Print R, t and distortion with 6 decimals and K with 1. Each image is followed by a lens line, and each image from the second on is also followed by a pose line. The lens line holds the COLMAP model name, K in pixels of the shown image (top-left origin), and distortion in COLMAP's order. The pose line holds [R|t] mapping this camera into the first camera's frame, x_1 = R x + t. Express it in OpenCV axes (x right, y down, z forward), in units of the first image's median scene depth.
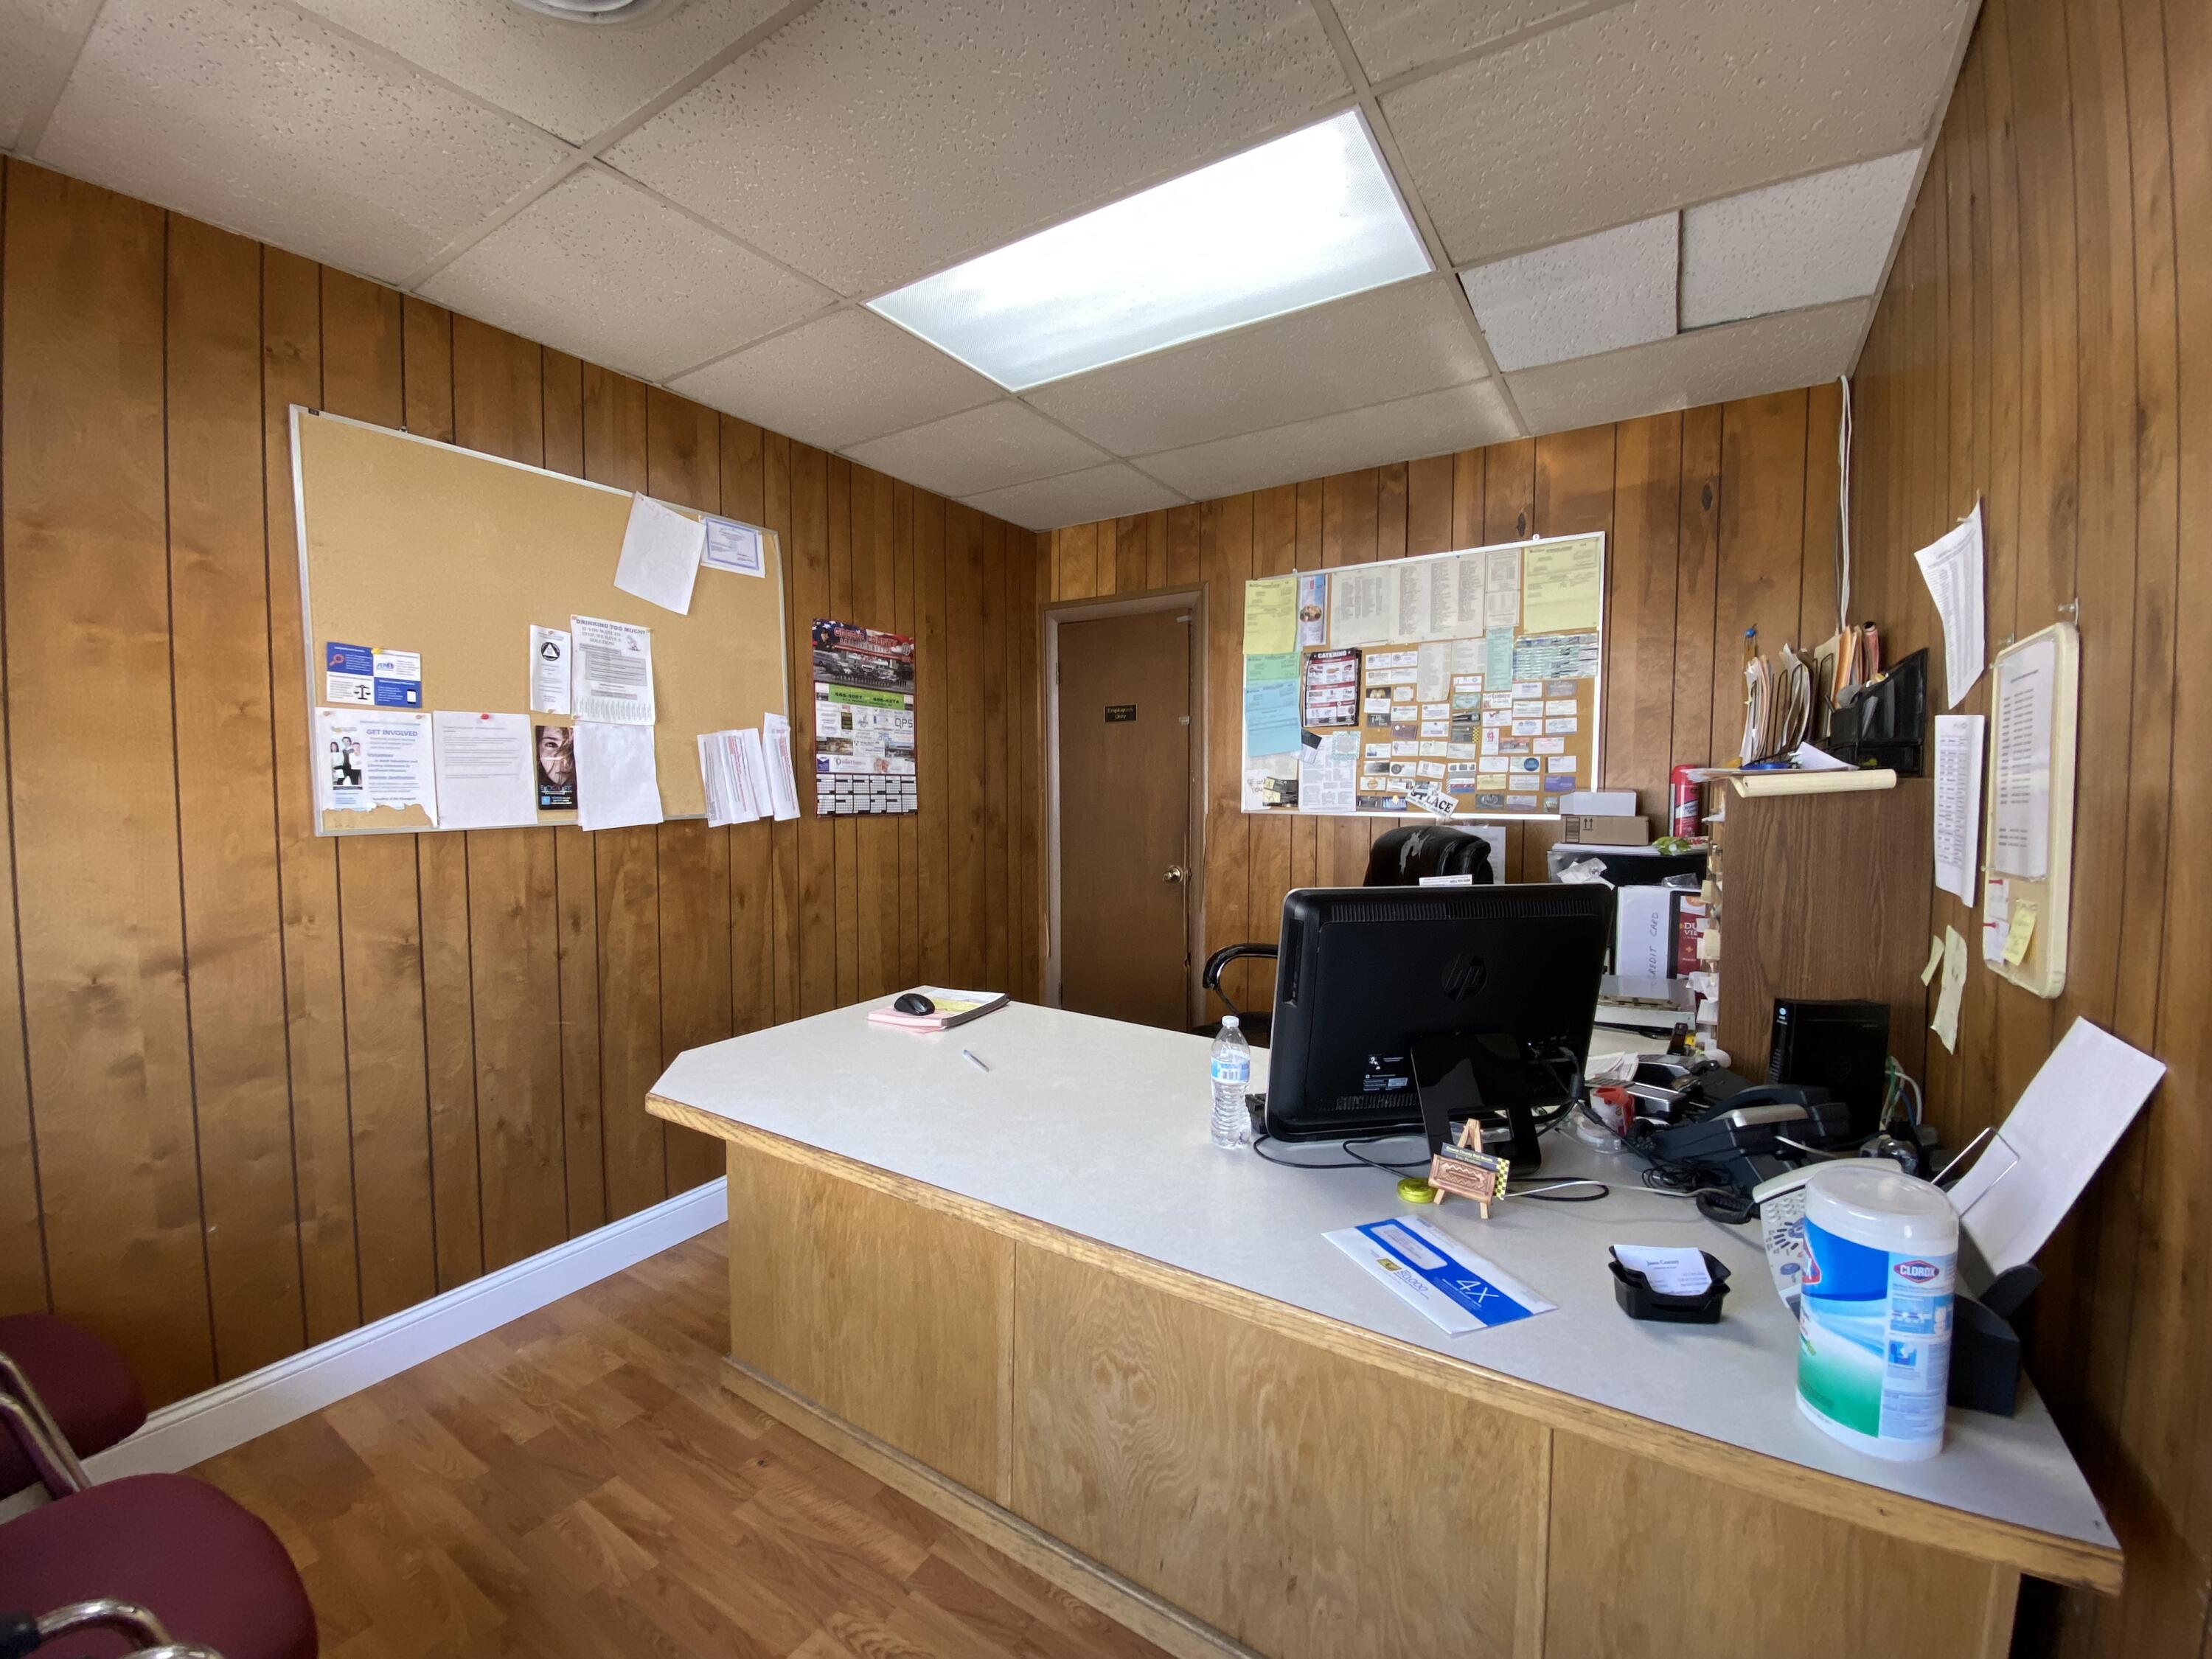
lens RADIAL K [[889.7, 0, 1104.8], [0, 889.7, 825.3], [0, 0, 1]] dist [0.026261, -0.024186]
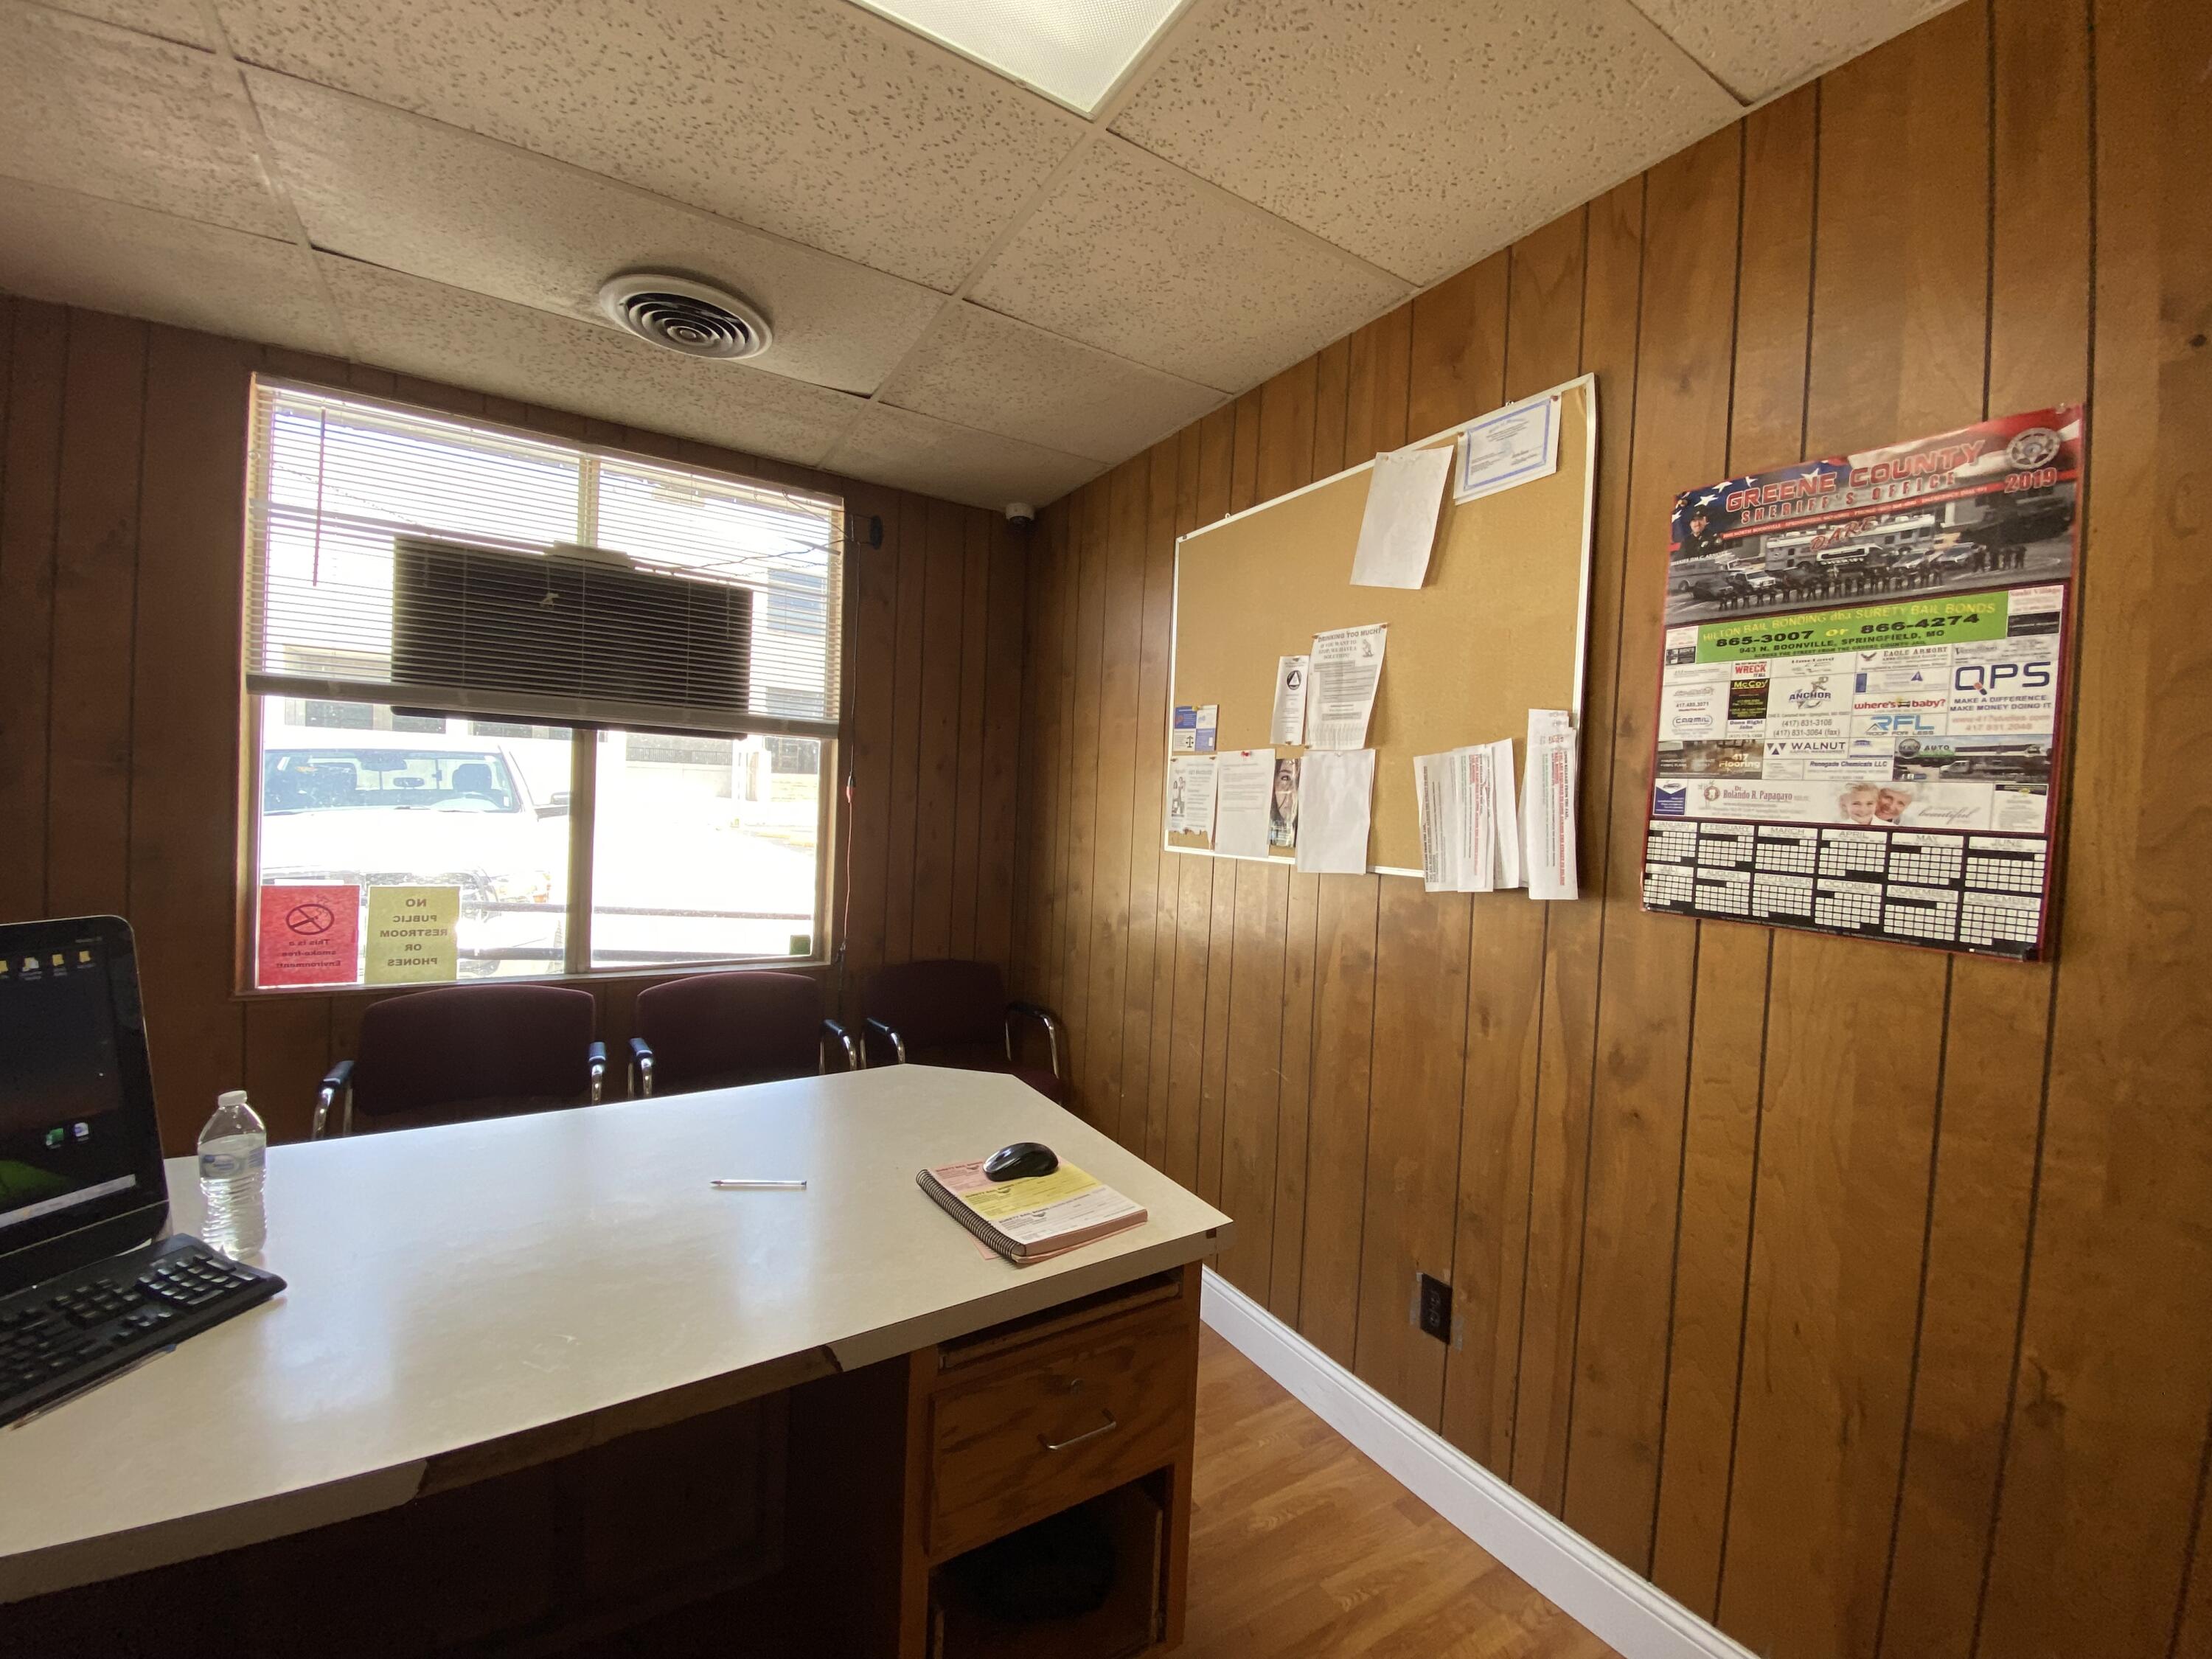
lens RADIAL K [[889.7, 0, 1104.8], [0, 889.7, 825.3], [0, 0, 1]] dist [0.026261, -0.024186]
pose [[-0.436997, 0.007945, -0.899428, 0.242329], [-0.083866, 0.995245, 0.049539, -0.053742], [0.895545, 0.097079, -0.434253, 0.946596]]
